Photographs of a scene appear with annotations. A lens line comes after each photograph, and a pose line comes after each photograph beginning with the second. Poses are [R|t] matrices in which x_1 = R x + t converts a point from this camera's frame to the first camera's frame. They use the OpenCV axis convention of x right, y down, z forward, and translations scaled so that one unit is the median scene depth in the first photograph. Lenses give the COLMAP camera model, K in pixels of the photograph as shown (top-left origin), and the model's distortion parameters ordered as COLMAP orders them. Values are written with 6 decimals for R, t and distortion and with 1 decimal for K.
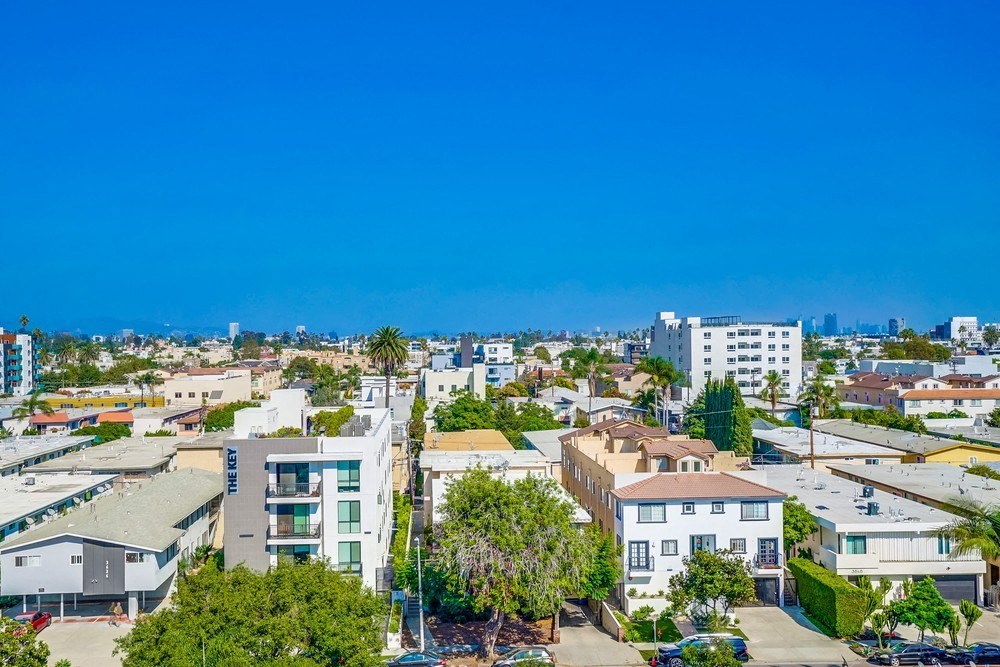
lens RADIAL K [[1046.7, 0, 500.0], [0, 1046.7, 333.5], [0, 0, 1]] dist [0.043249, 0.008132]
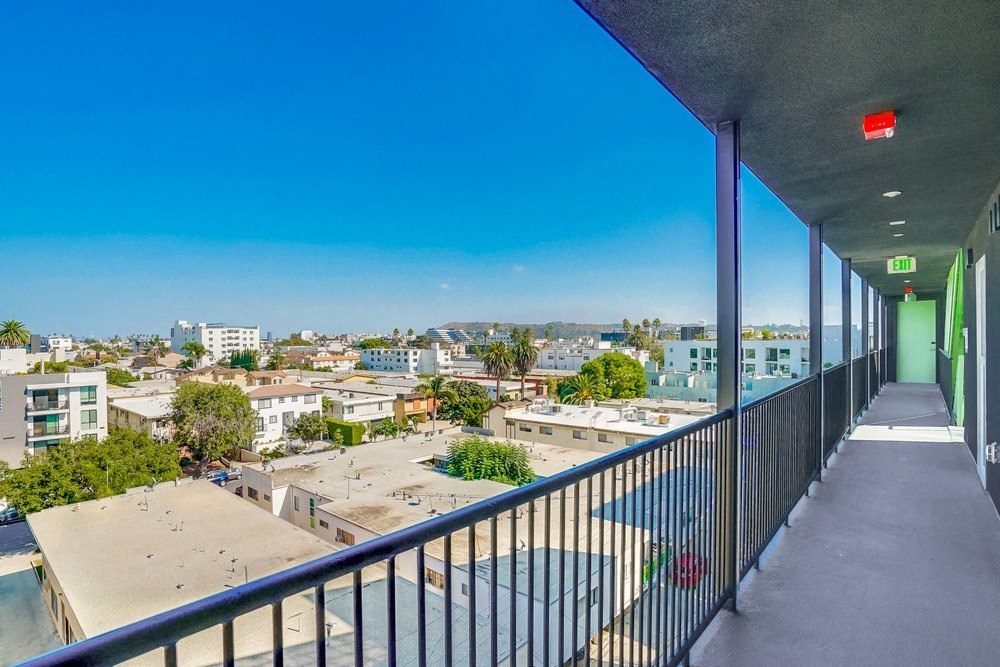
lens RADIAL K [[481.4, 0, 501.4], [0, 481.4, 332.3], [0, 0, 1]] dist [-0.000402, 0.000415]
pose [[0.727952, -0.001456, 0.685626, -0.164602], [0.002875, 0.999995, -0.000929, 0.032498], [-0.685622, 0.002648, 0.727953, -0.012209]]
